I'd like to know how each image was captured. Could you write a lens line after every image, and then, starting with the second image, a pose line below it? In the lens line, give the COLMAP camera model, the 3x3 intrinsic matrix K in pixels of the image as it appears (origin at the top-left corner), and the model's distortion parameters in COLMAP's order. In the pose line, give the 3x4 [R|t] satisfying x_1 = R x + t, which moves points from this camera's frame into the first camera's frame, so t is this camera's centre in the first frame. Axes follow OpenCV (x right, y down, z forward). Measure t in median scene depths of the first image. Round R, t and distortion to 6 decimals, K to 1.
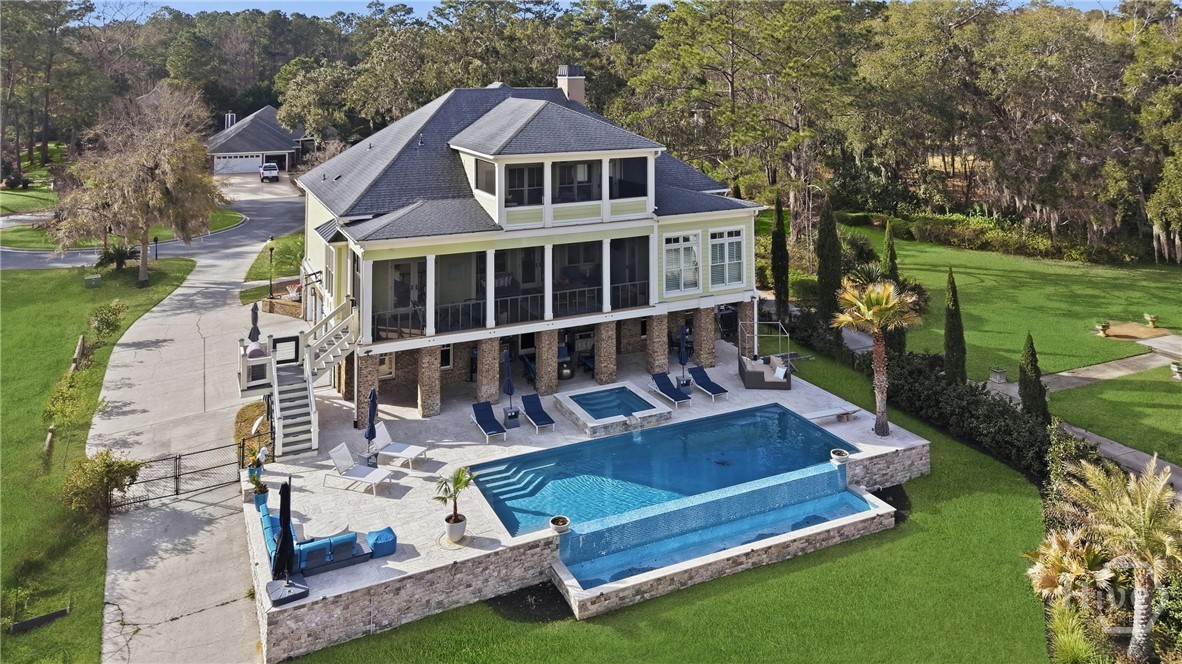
lens RADIAL K [[840.6, 0, 593.9], [0, 840.6, 293.8], [0, 0, 1]] dist [0.048315, -0.000922]
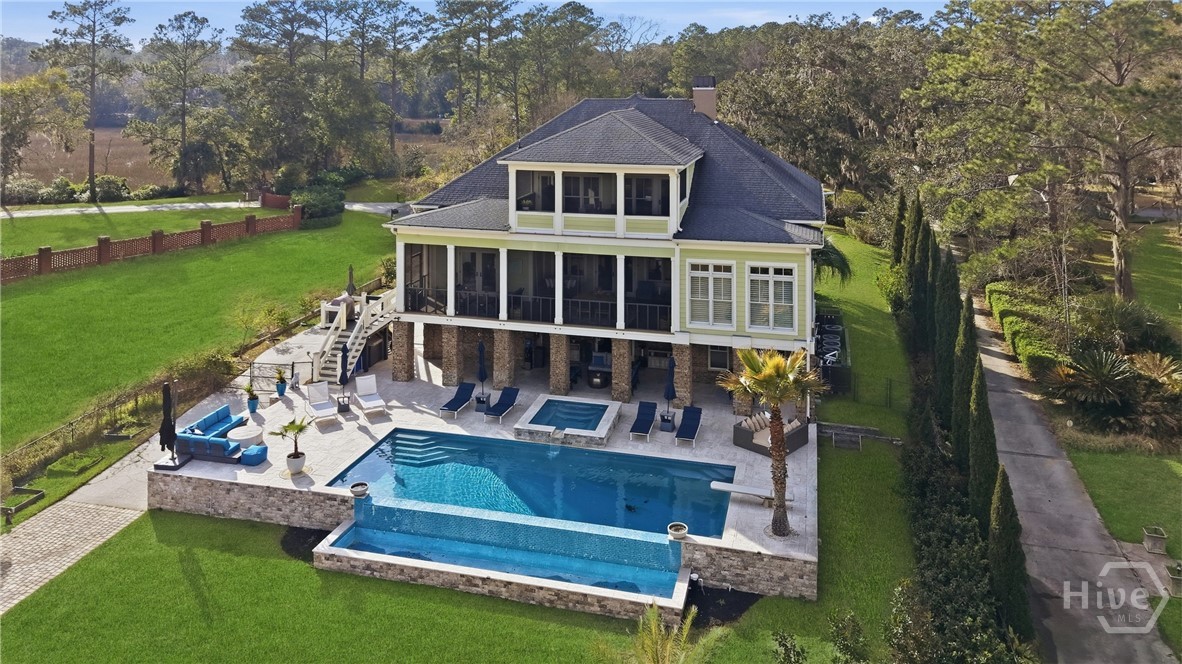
lens RADIAL K [[809.3, 0, 591.0], [0, 809.3, 332.0], [0, 0, 1]] dist [0.003845, -0.000829]
pose [[0.770703, 0.195747, -0.606383, 0.594025], [-0.168057, 0.980394, 0.102884, -0.070283], [0.614633, 0.022614, 0.788489, 0.242666]]
